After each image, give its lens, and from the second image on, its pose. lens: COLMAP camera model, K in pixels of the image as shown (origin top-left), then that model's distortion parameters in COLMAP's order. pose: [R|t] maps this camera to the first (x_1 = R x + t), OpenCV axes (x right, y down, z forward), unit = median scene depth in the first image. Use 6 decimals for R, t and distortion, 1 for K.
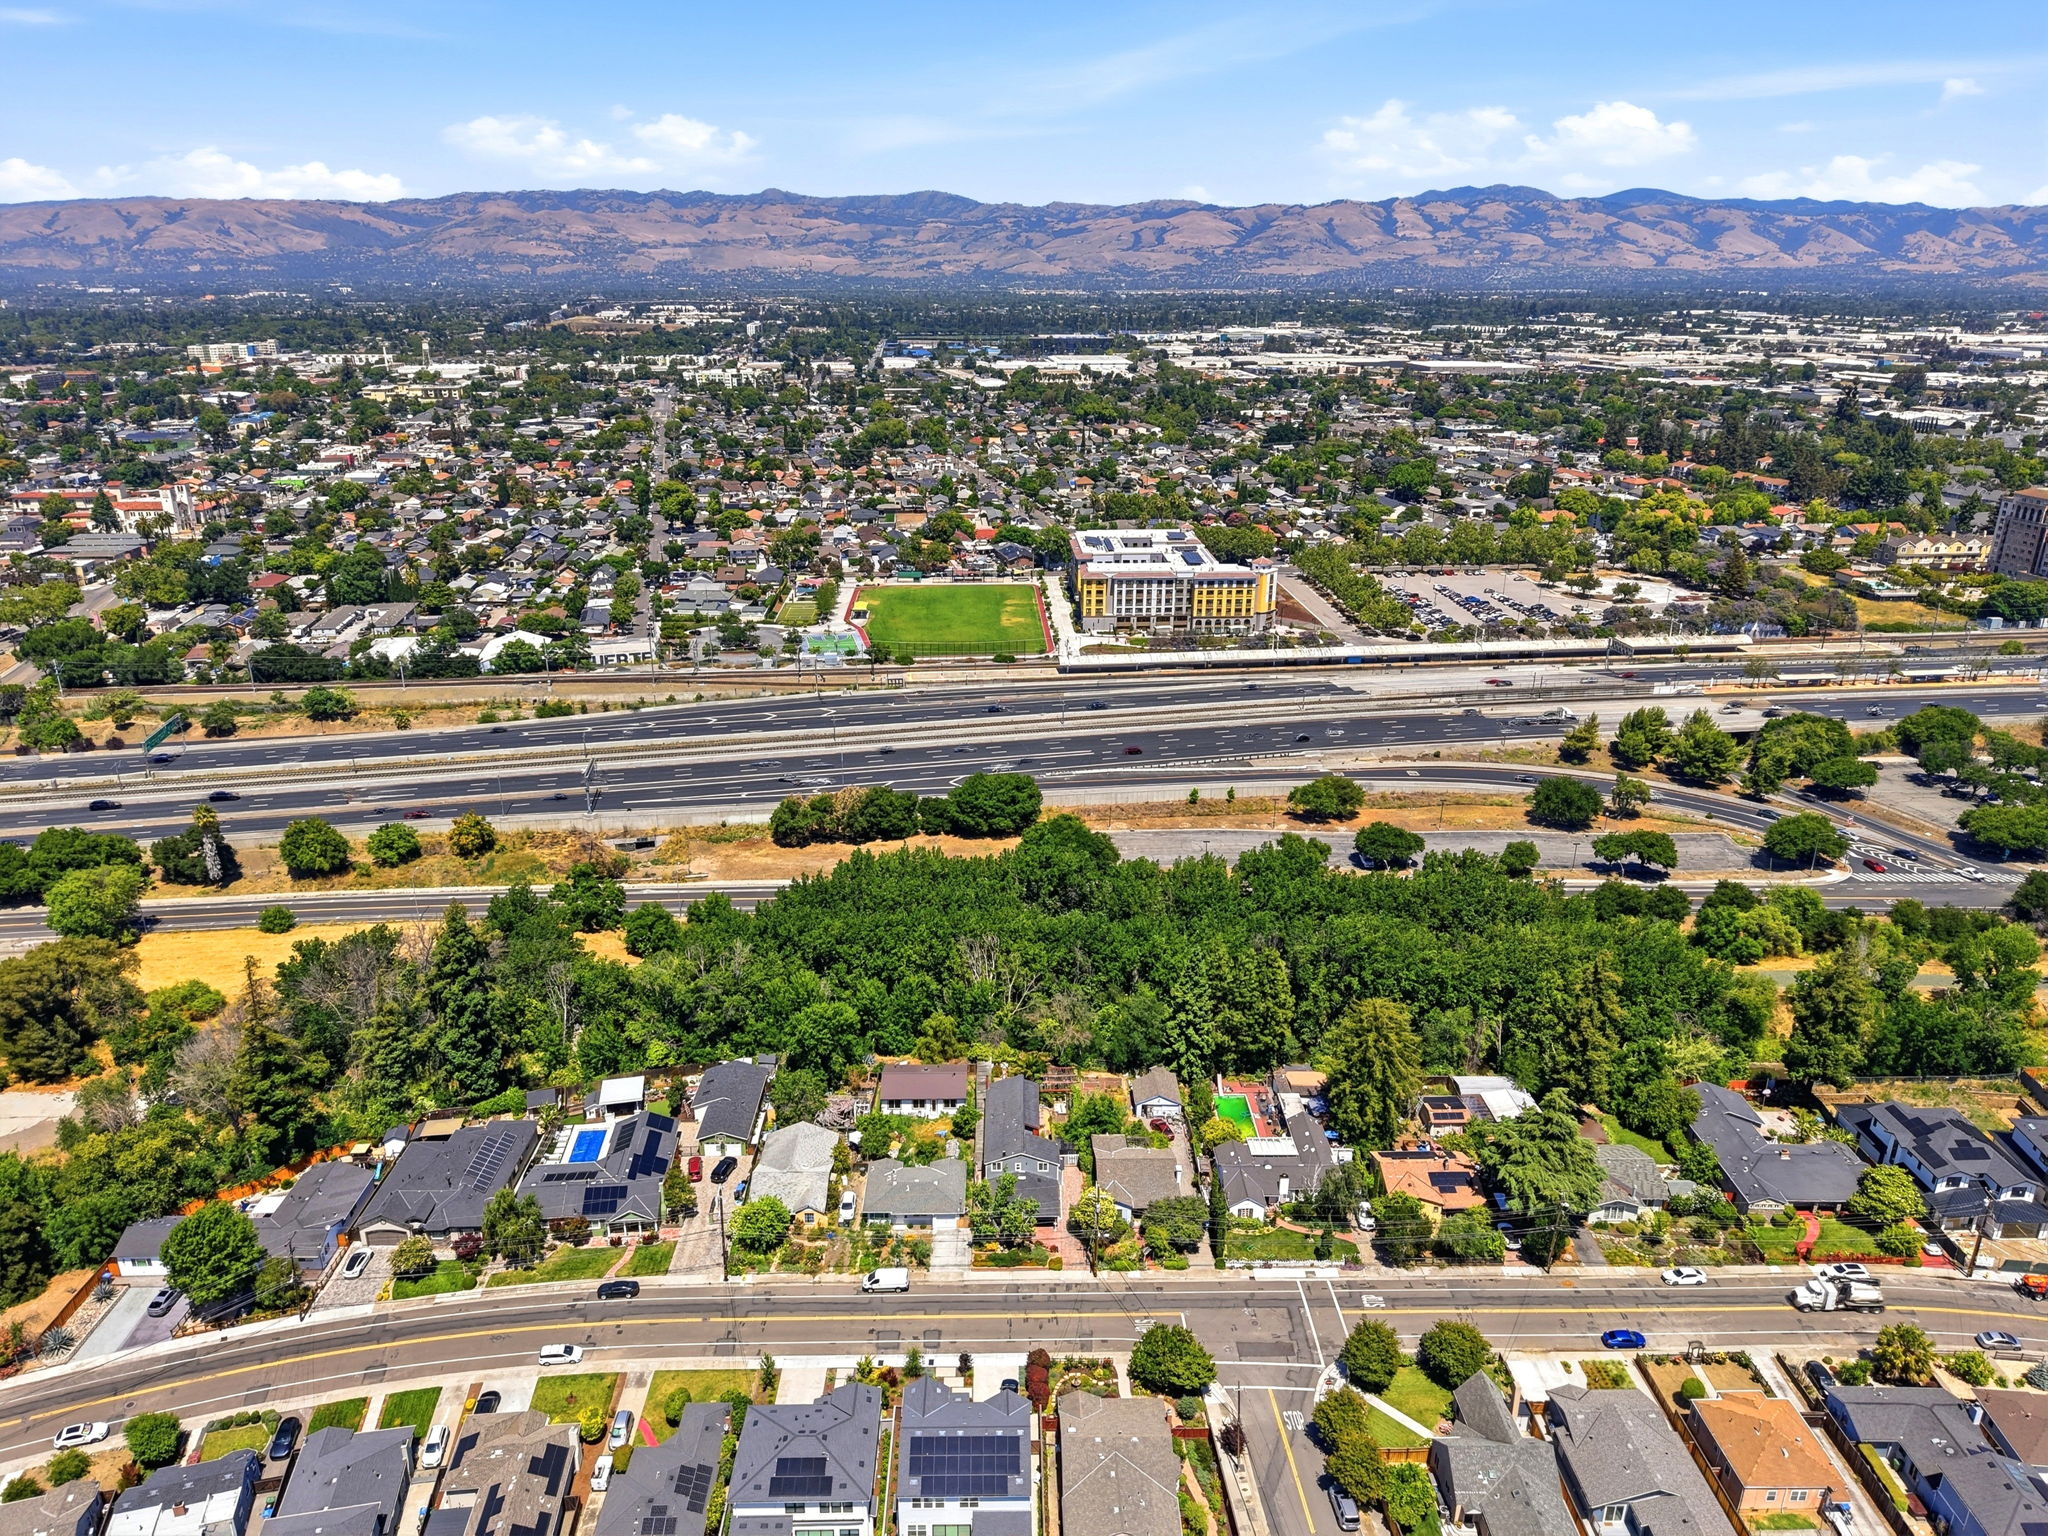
lens RADIAL K [[1367.0, 0, 1020.6], [0, 1367.0, 768.3], [0, 0, 1]] dist [0.031679, -0.034409]
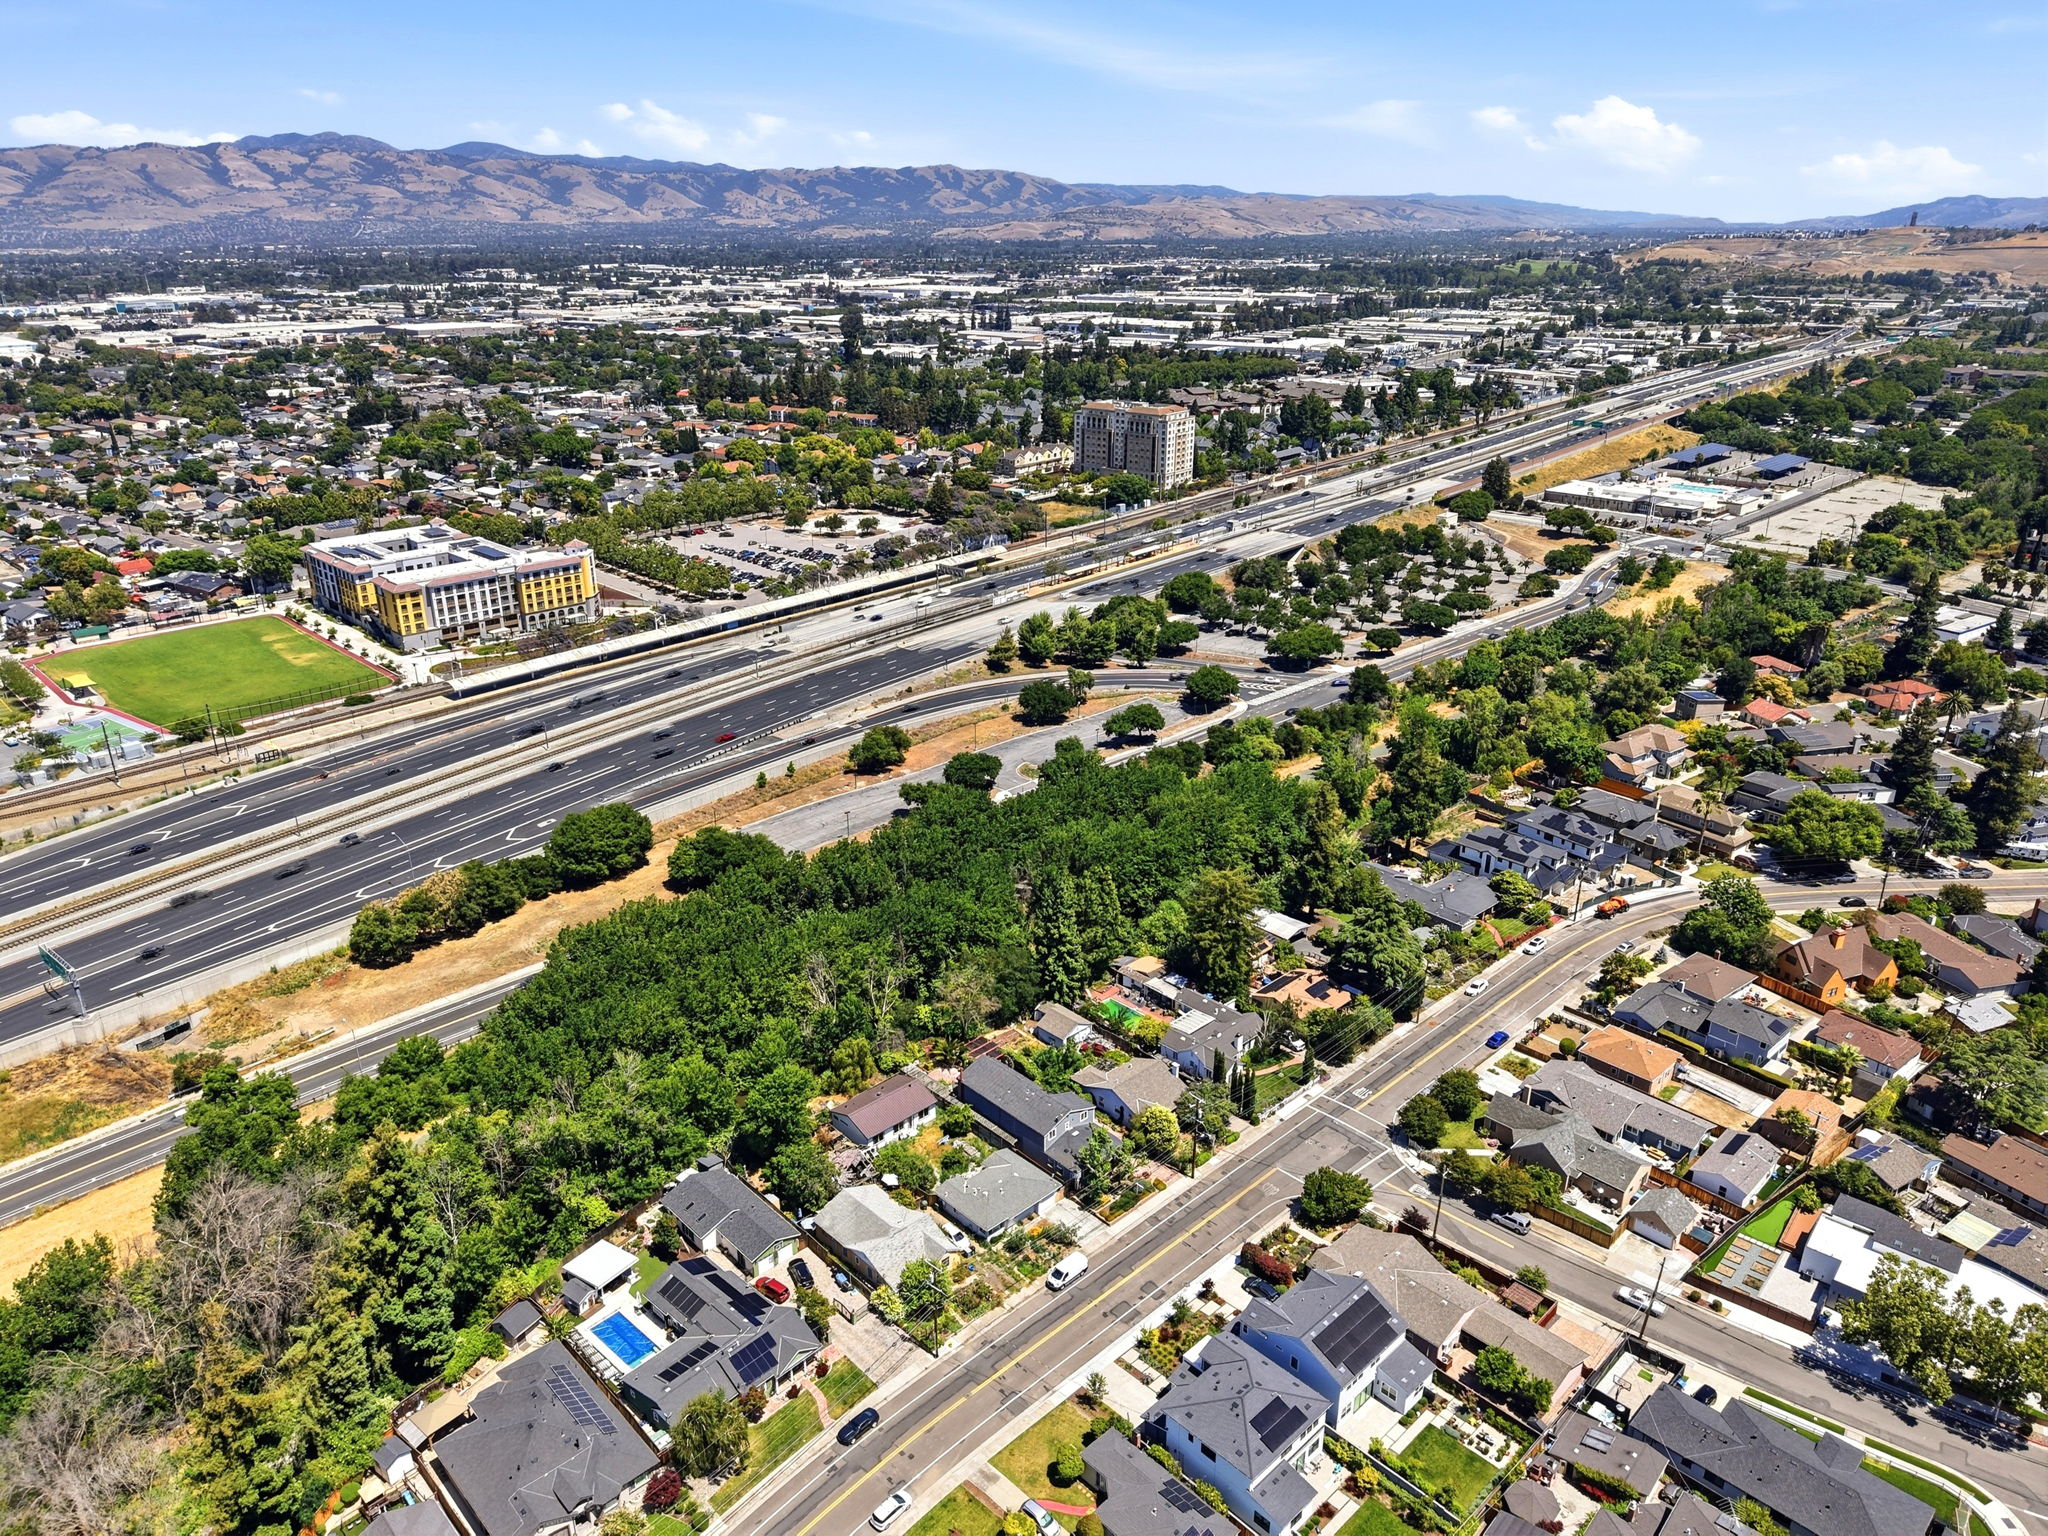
lens RADIAL K [[1367.0, 0, 1020.6], [0, 1367.0, 768.3], [0, 0, 1]] dist [0.031679, -0.034409]
pose [[0.735559, -0.253907, 0.628079, -0.552984], [0.235415, 0.965131, 0.114463, -0.088780], [-0.635242, 0.063664, 0.769685, 0.186628]]
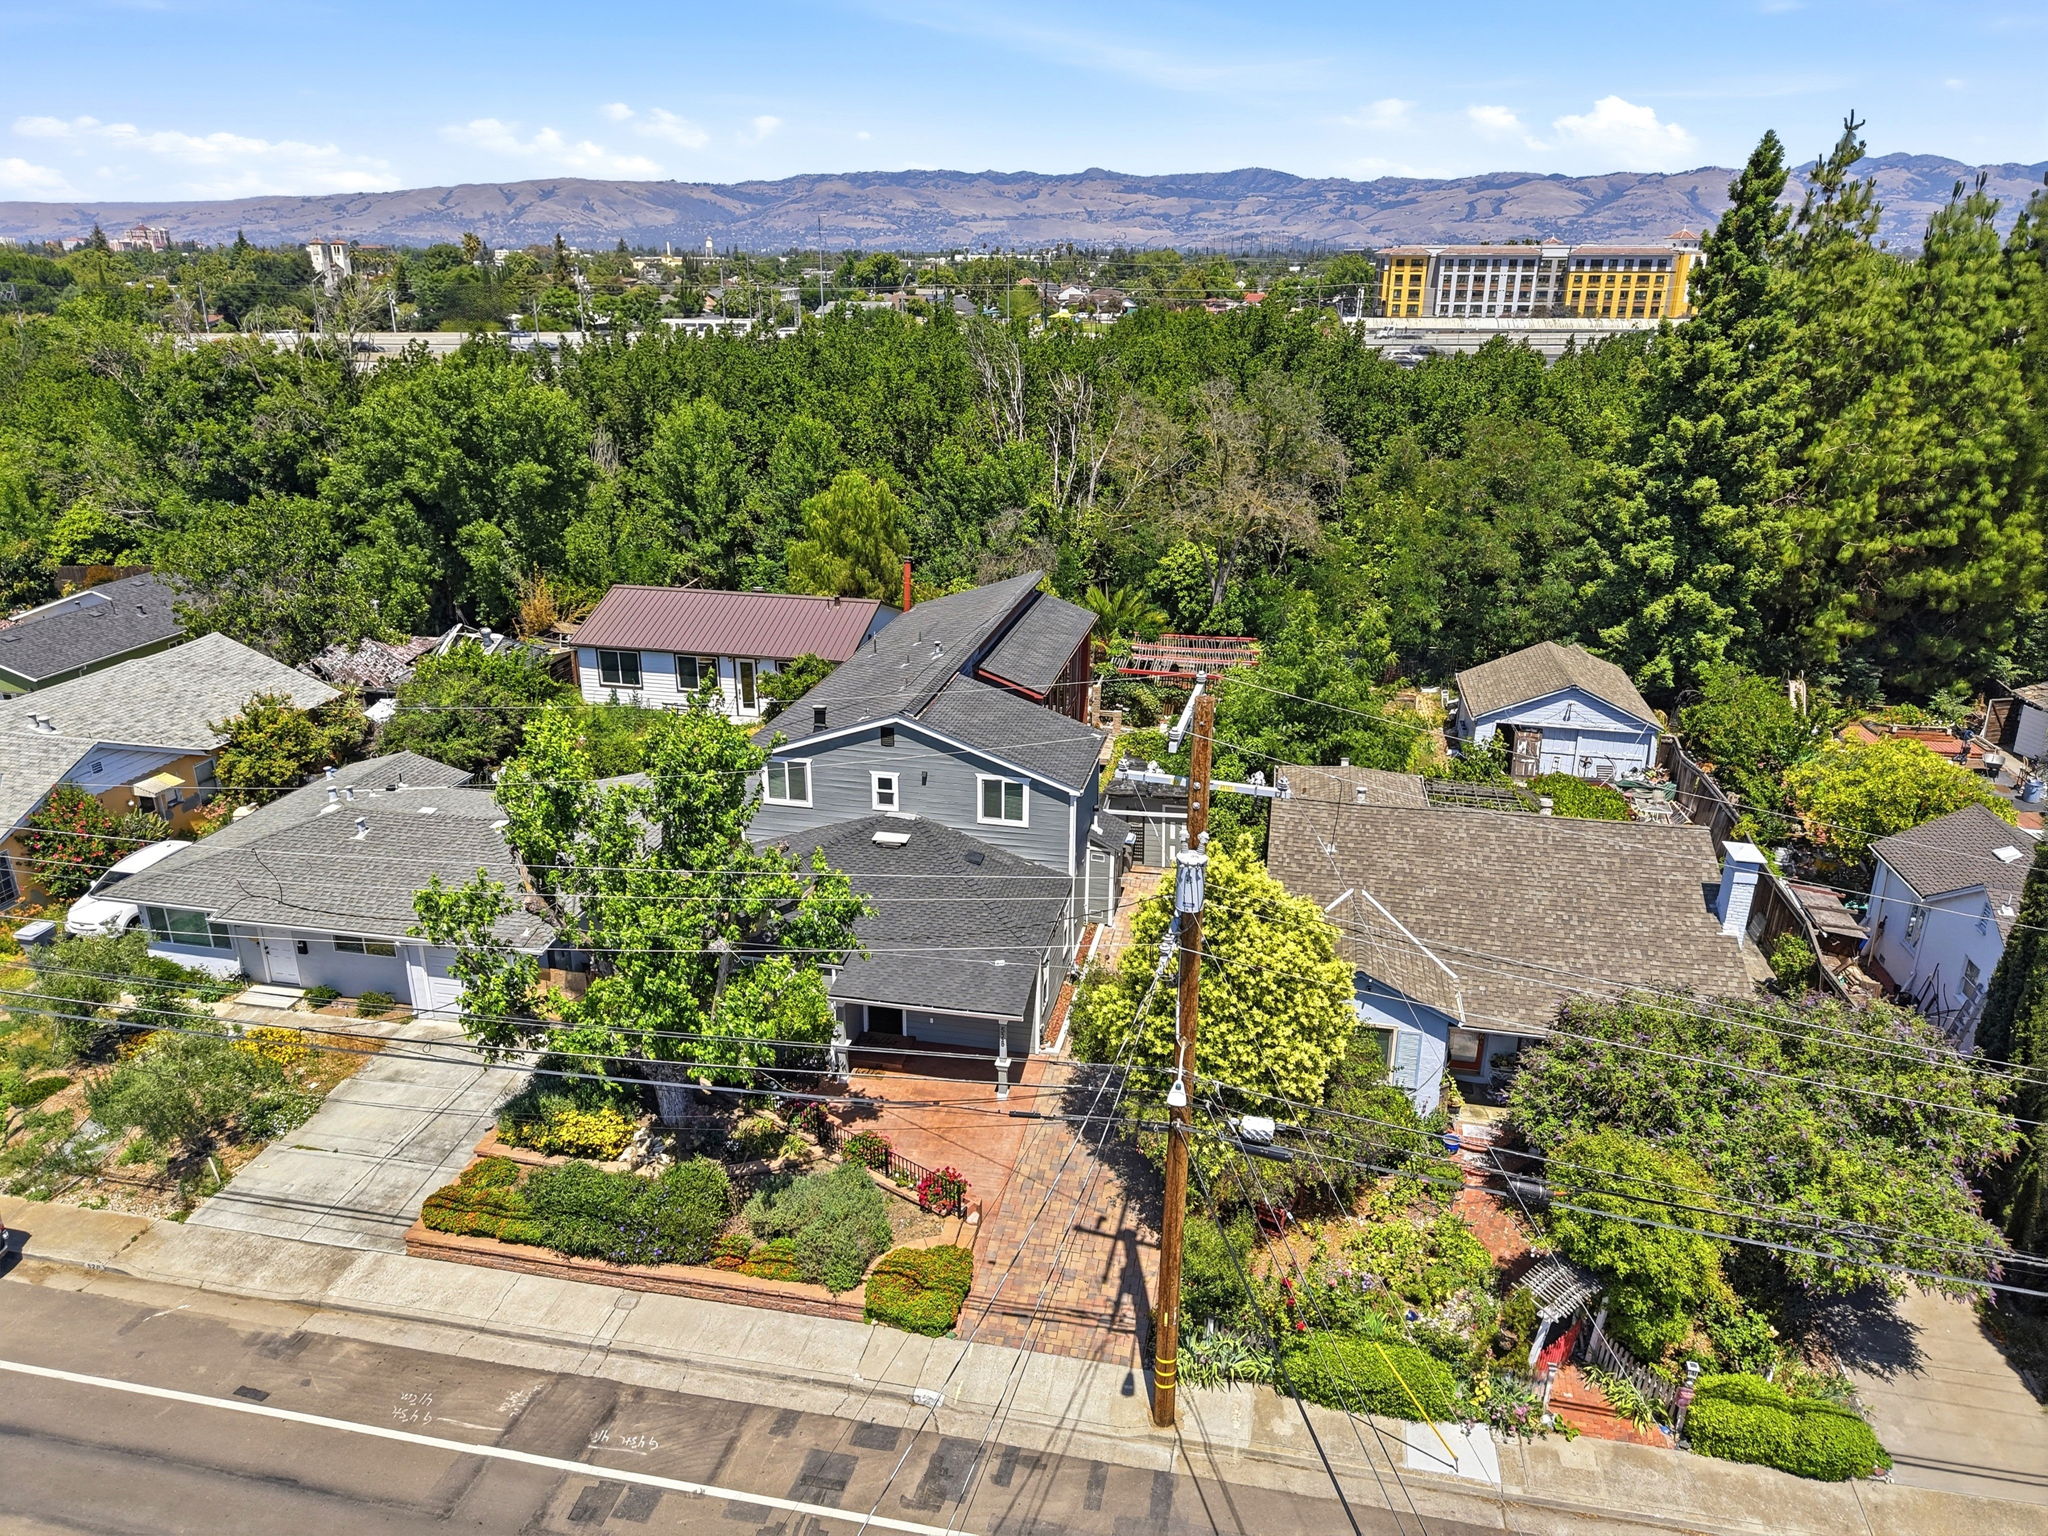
lens RADIAL K [[1367.0, 0, 1020.6], [0, 1367.0, 768.3], [0, 0, 1]] dist [0.031679, -0.034409]
pose [[0.976711, 0.076041, -0.200631, 0.053672], [-0.074438, 0.997105, 0.015531, 0.256012], [0.201231, -0.000234, 0.979544, 0.726689]]
